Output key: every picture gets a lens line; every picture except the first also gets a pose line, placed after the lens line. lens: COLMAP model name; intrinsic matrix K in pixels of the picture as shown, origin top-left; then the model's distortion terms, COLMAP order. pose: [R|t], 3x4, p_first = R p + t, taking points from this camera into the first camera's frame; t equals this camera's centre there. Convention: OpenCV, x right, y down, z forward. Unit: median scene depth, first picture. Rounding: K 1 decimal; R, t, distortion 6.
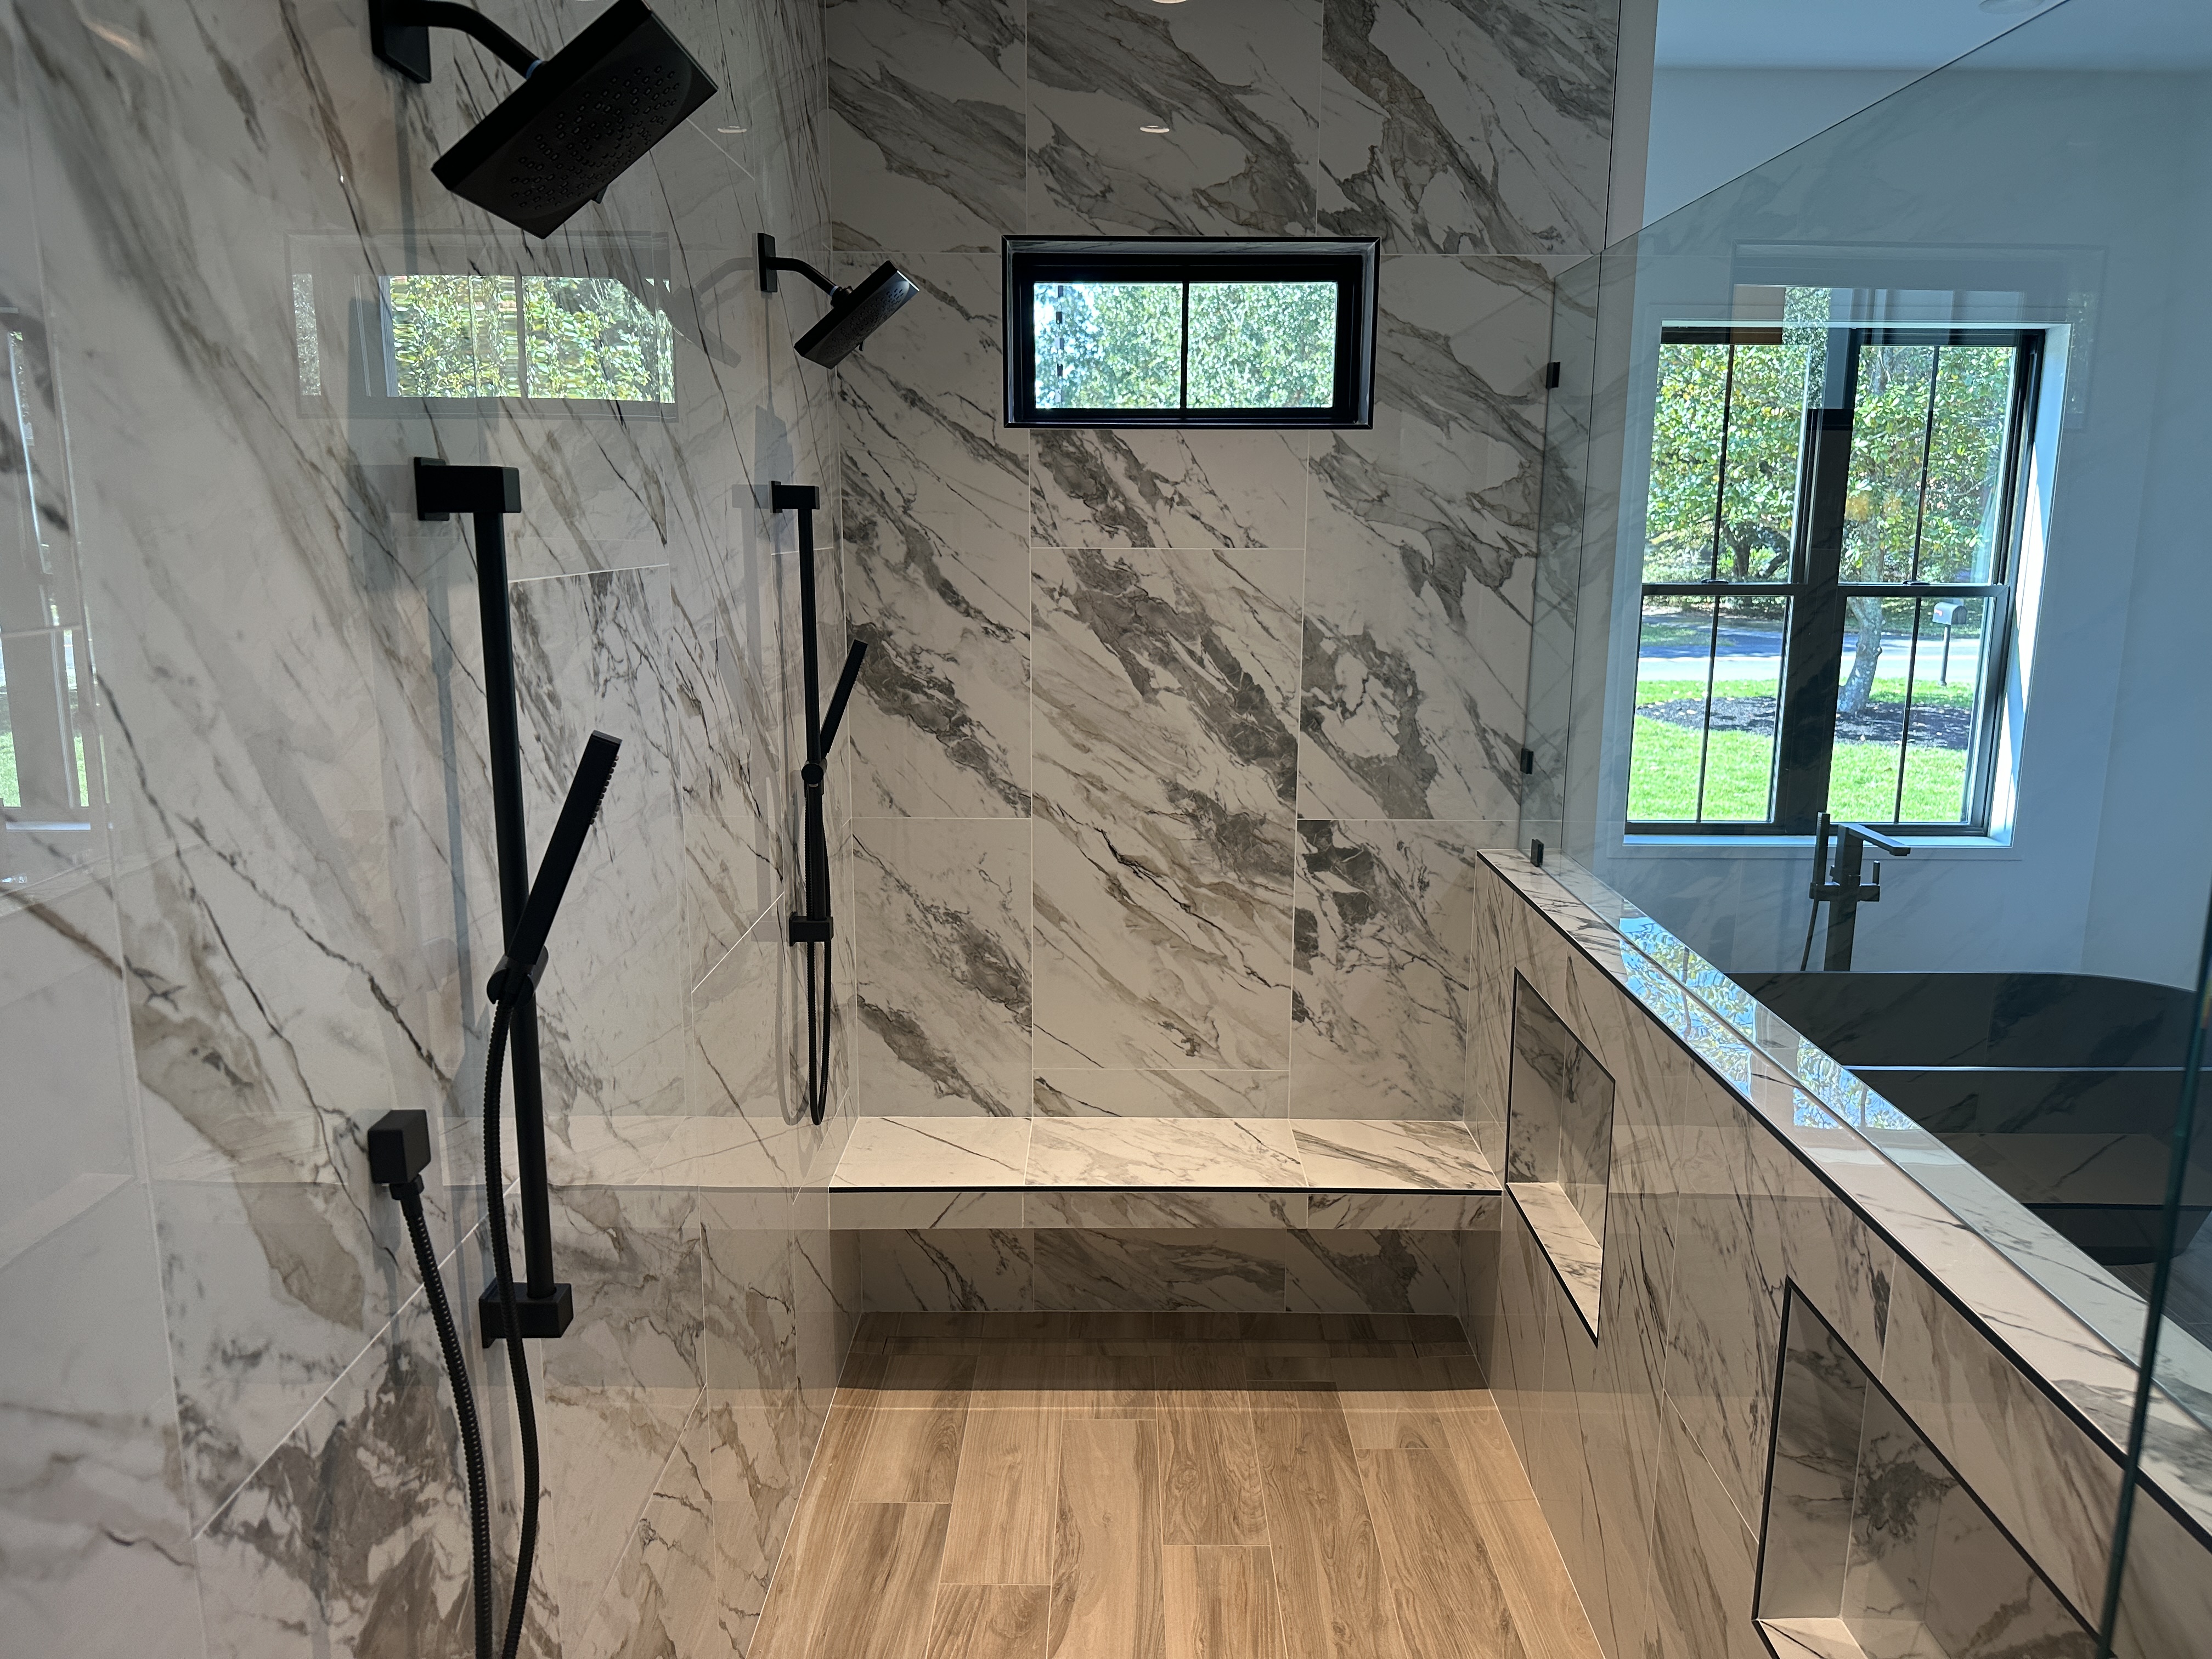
lens RADIAL K [[1554.8, 0, 1103.4], [0, 1554.8, 836.5], [0, 0, 1]] dist [0.035983, -0.039428]
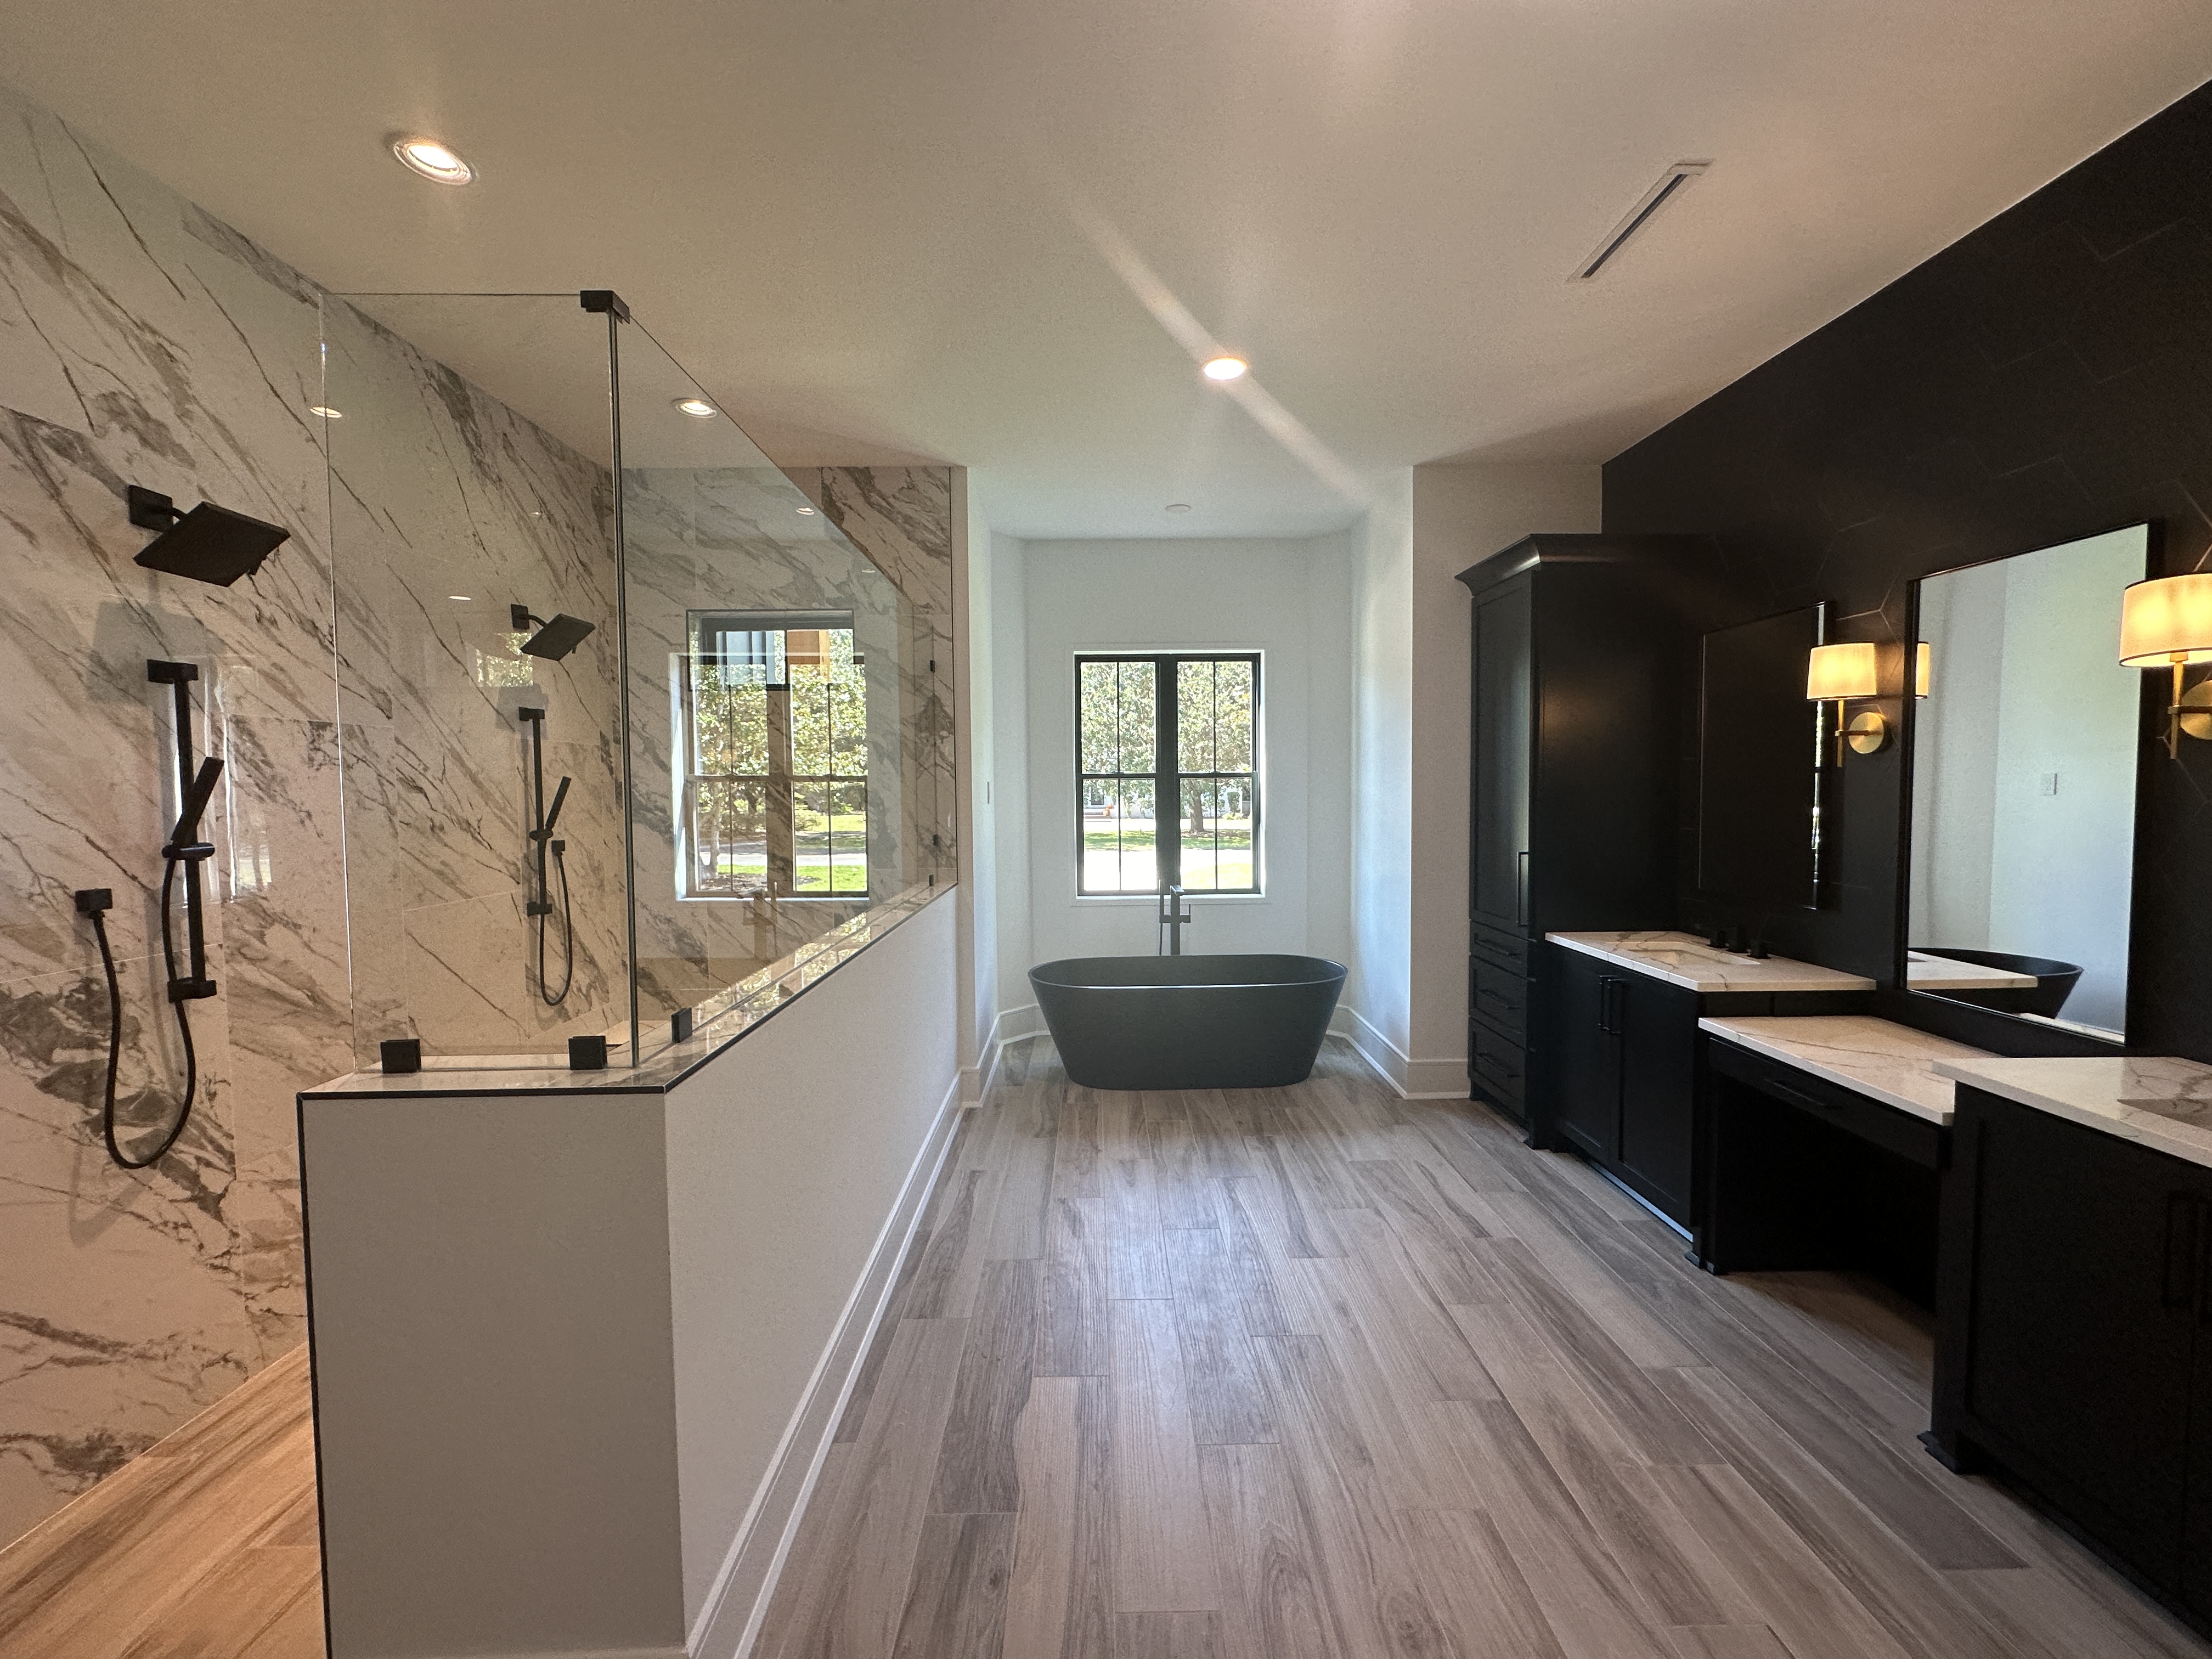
lens RADIAL K [[886.7, 0, 1095.9], [0, 886.7, 830.4], [0, 0, 1]] dist [-0.003190, -0.000247]
pose [[0.999805, -0.017264, 0.009549, 0.501476], [0.018535, 0.987753, -0.154920, 0.136491], [-0.006758, 0.155067, 0.987881, -0.214273]]
